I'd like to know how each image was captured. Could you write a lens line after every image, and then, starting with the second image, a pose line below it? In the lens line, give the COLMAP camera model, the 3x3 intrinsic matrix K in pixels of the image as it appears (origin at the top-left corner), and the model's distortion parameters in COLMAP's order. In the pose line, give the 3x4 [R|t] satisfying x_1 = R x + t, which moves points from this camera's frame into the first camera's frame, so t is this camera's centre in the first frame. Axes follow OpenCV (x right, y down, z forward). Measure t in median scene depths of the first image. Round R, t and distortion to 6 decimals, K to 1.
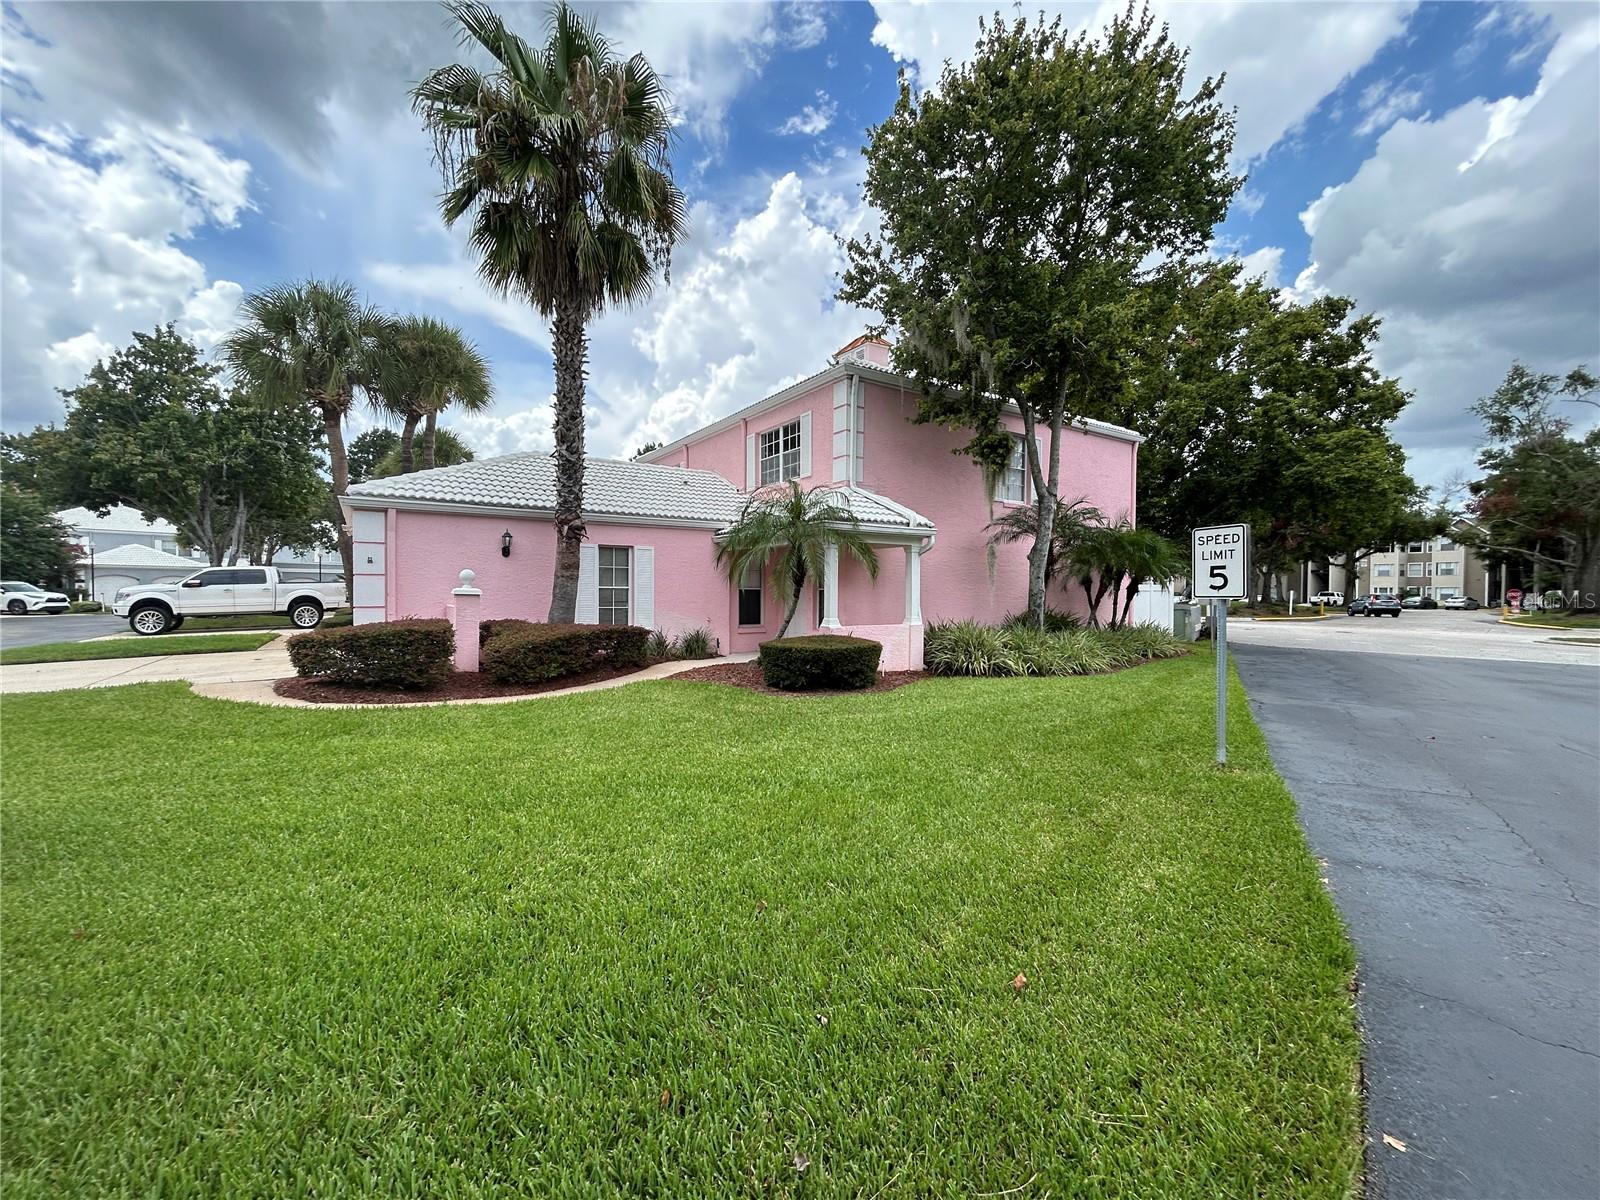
lens RADIAL K [[645.1, 0, 800.0], [0, 645.1, 600.0], [0, 0, 1]] dist [-0.000337, -0.000348]
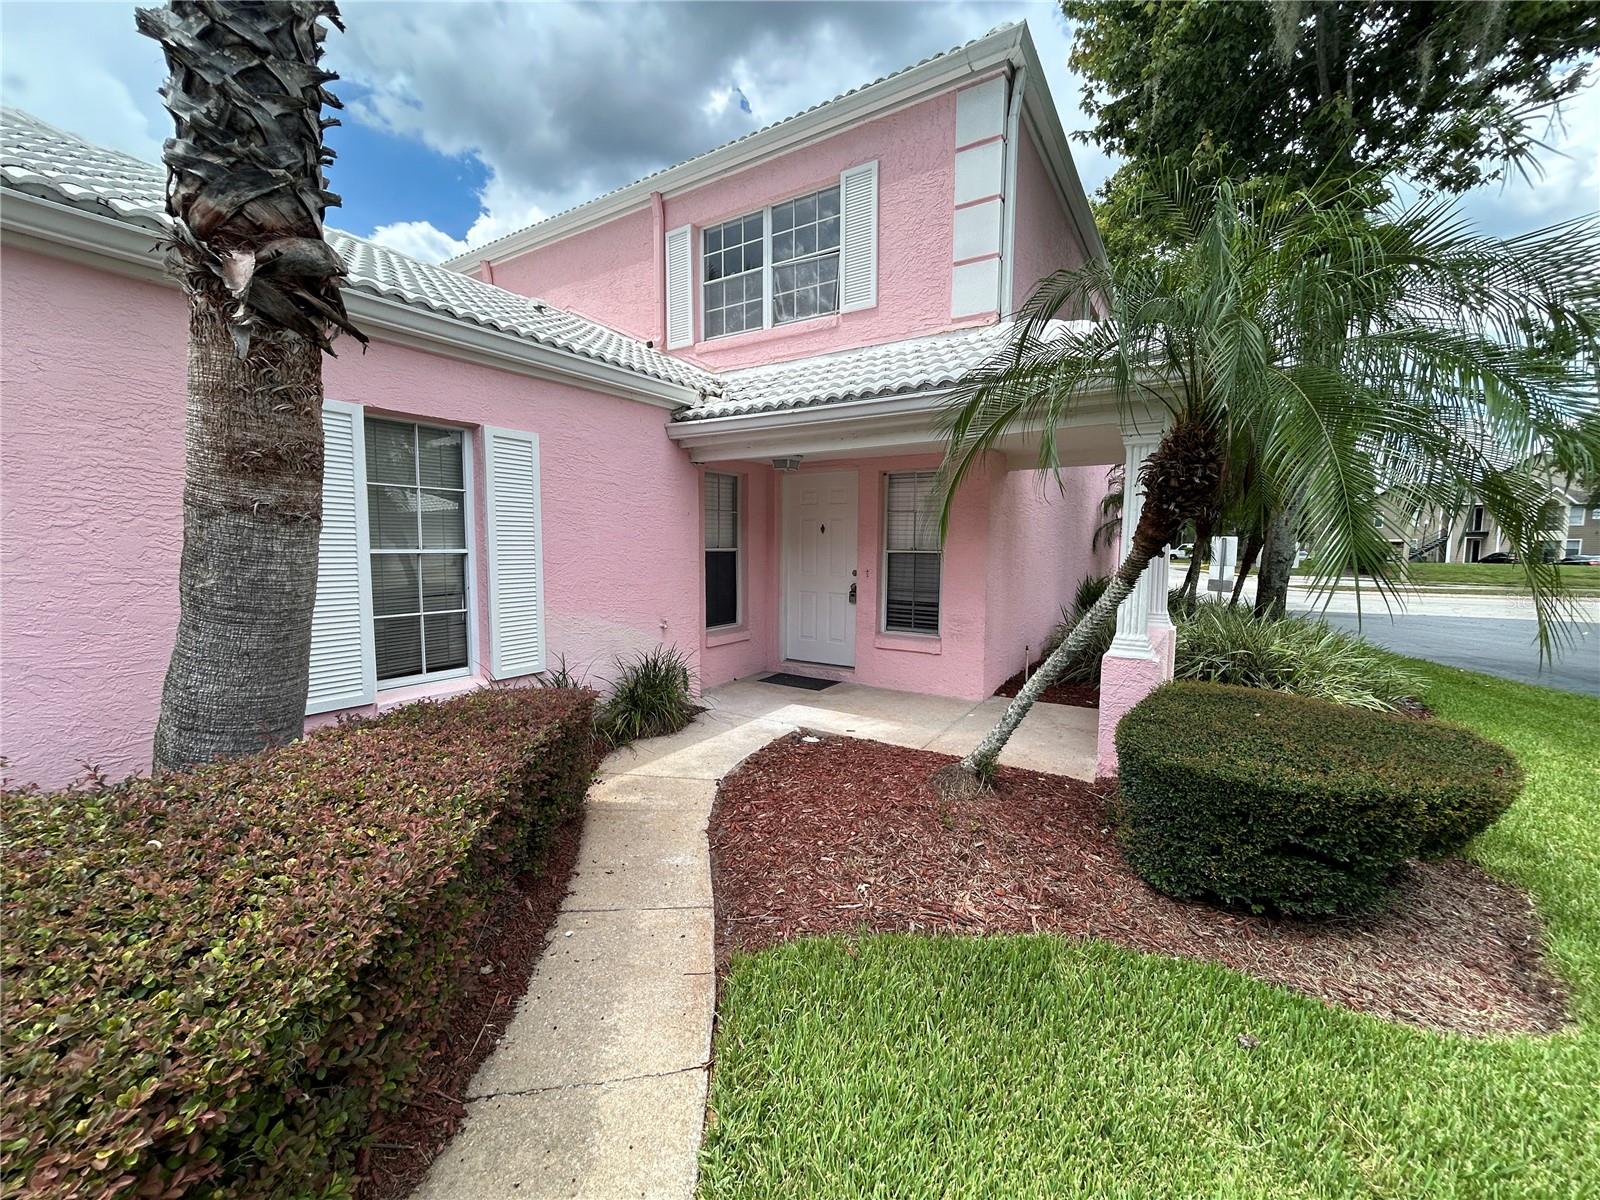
lens RADIAL K [[642.6, 0, 798.8], [0, 642.6, 601.1], [0, 0, 1]] dist [0.000723, 0.000020]
pose [[0.915287, -0.036935, 0.401105, -0.226161], [0.007516, 0.997180, 0.074672, -0.015418], [-0.402732, -0.065332, 0.912983, 0.579213]]
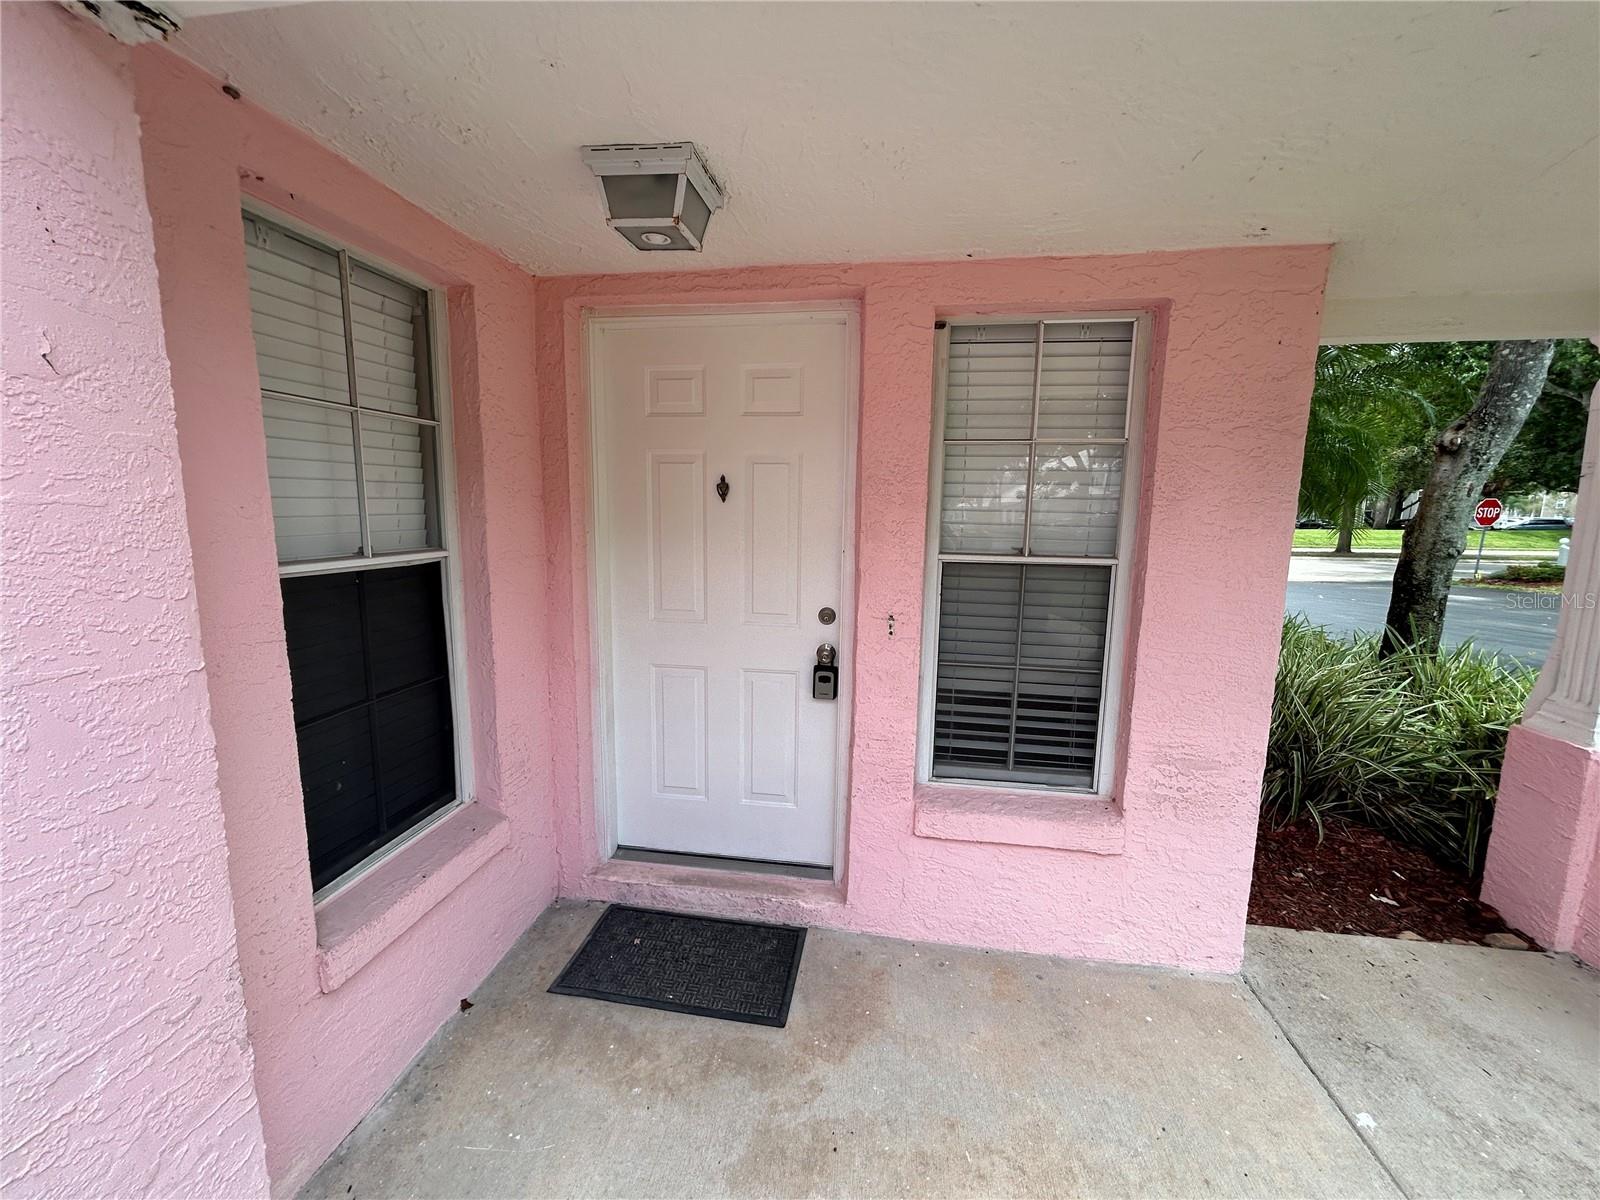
lens RADIAL K [[642.6, 0, 798.8], [0, 642.6, 601.1], [0, 0, 1]] dist [0.000723, 0.000020]
pose [[0.674315, -0.096030, 0.732173, -0.118557], [0.010846, 0.992689, 0.120210, -0.024691], [-0.738364, -0.073118, 0.670427, 0.909051]]
